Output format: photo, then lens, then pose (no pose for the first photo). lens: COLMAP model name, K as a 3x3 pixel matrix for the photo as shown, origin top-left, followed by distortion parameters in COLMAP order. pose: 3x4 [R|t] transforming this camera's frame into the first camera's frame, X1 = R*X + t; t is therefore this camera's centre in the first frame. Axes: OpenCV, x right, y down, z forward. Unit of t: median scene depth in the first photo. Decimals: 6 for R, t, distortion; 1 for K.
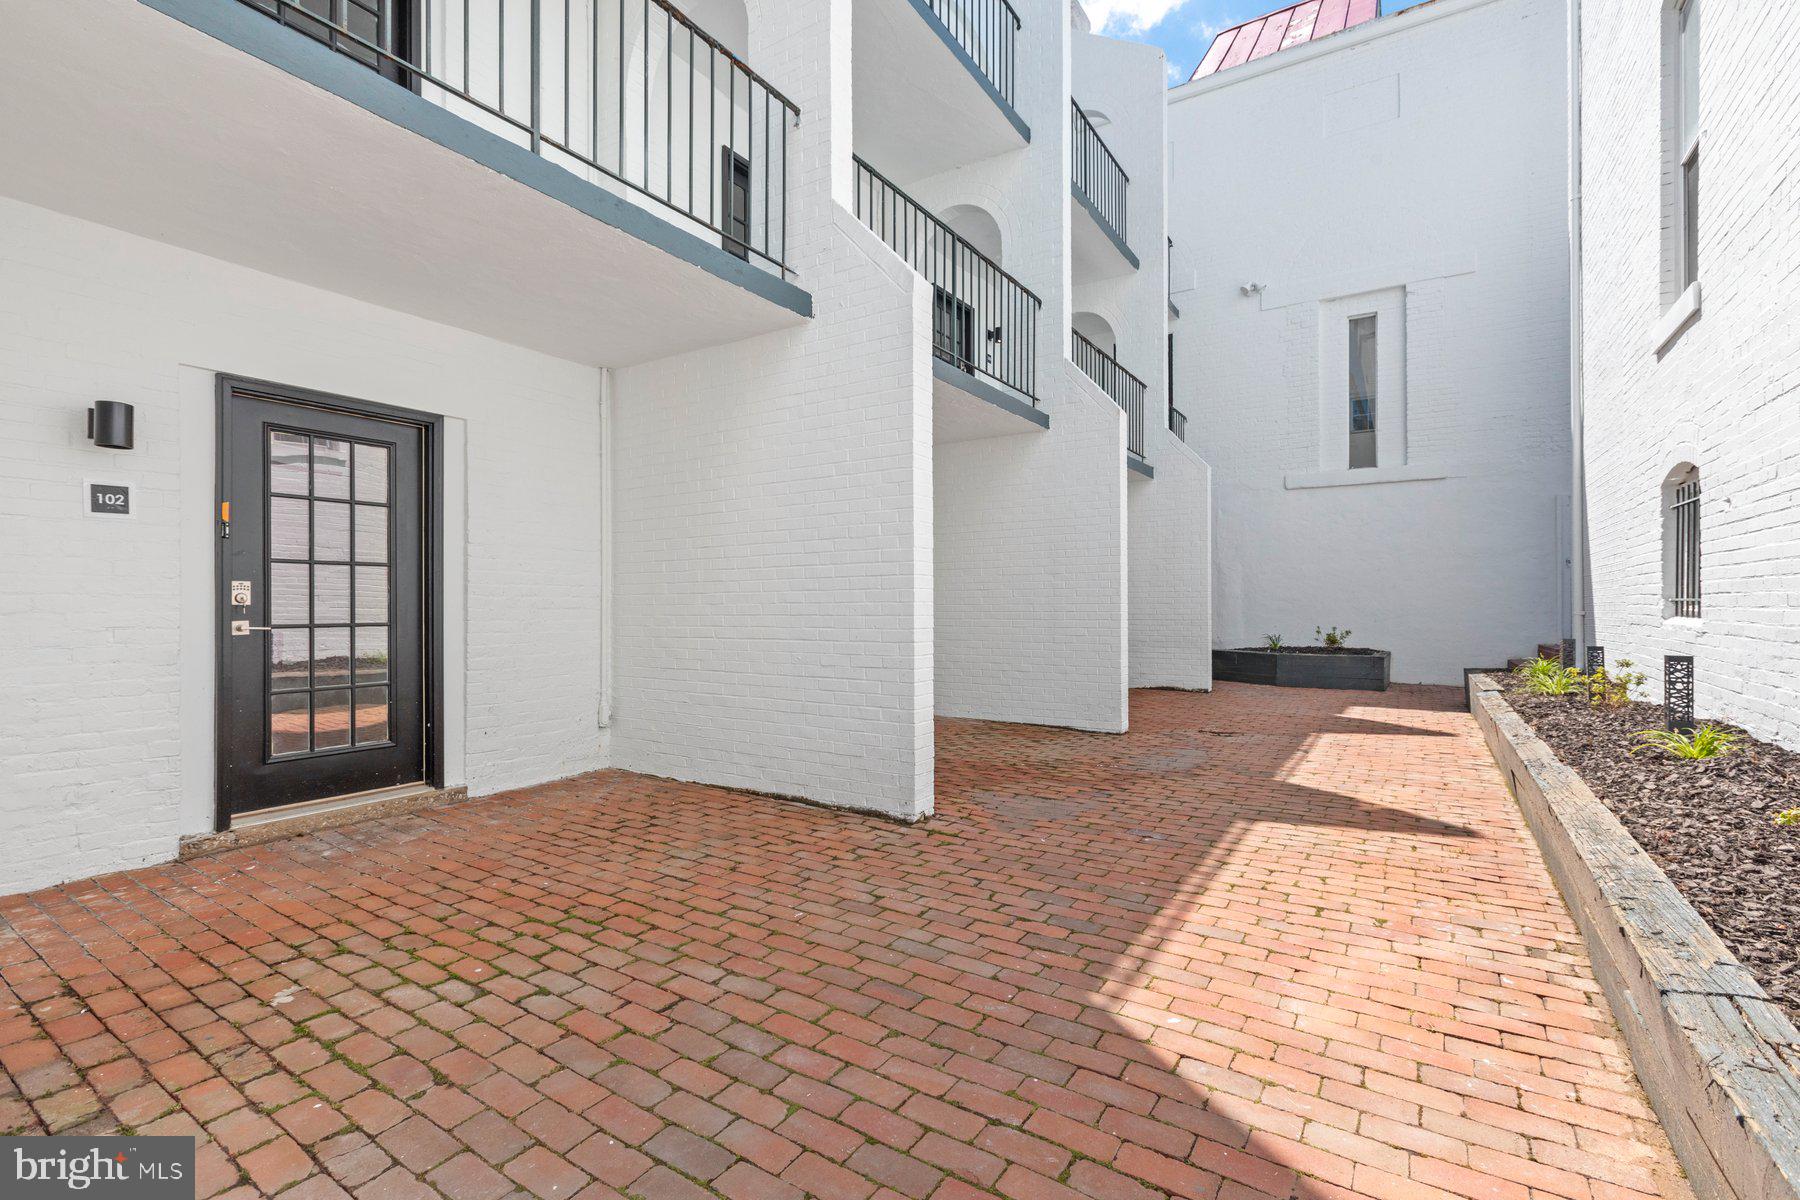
lens RADIAL K [[814.3, 0, 873.0], [0, 814.3, 614.2], [0, 0, 1]] dist [-0.001887, -0.000540]
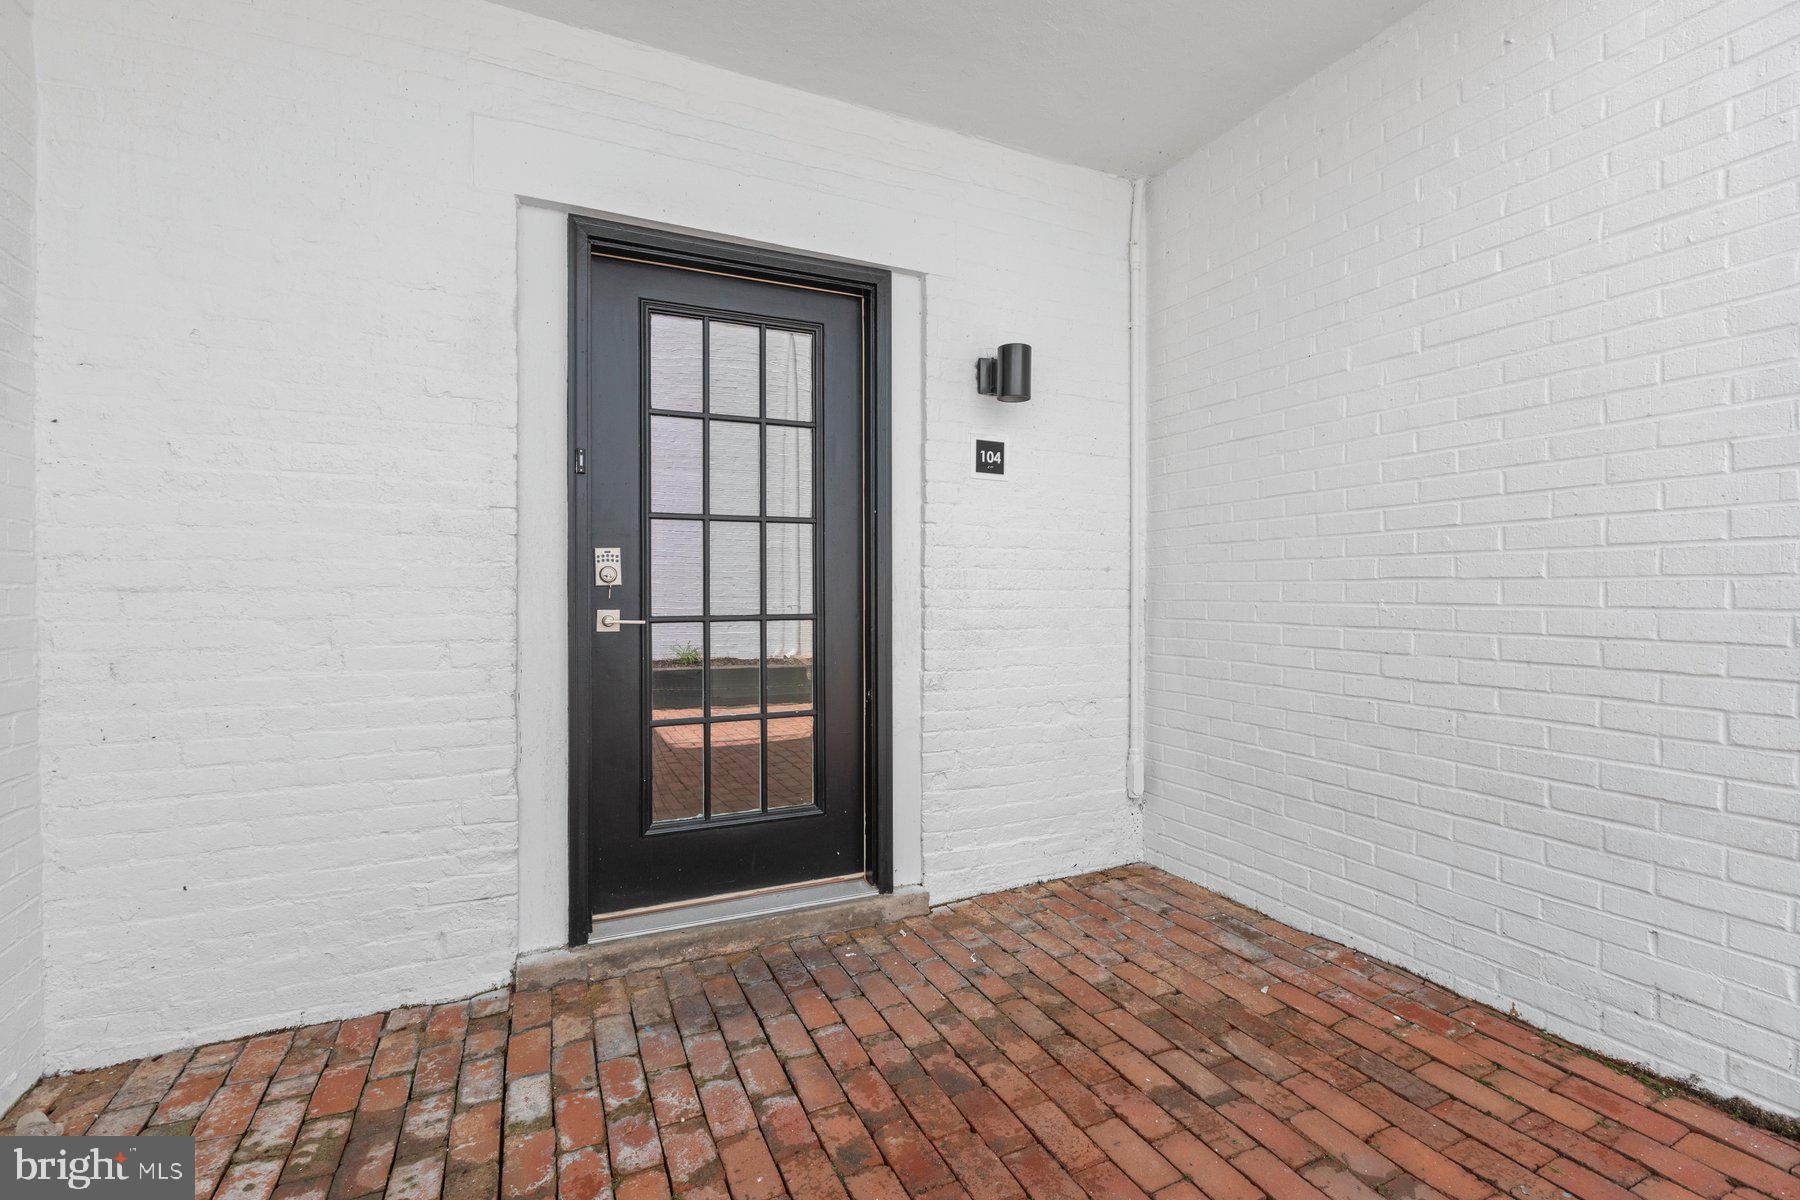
lens RADIAL K [[814.3, 0, 873.0], [0, 814.3, 614.2], [0, 0, 1]] dist [-0.001887, -0.000540]
pose [[0.869850, 0.001705, -0.493313, -0.261350], [0.001237, 0.999983, 0.005637, 0.007228], [0.493314, -0.005513, 0.869834, 0.504450]]
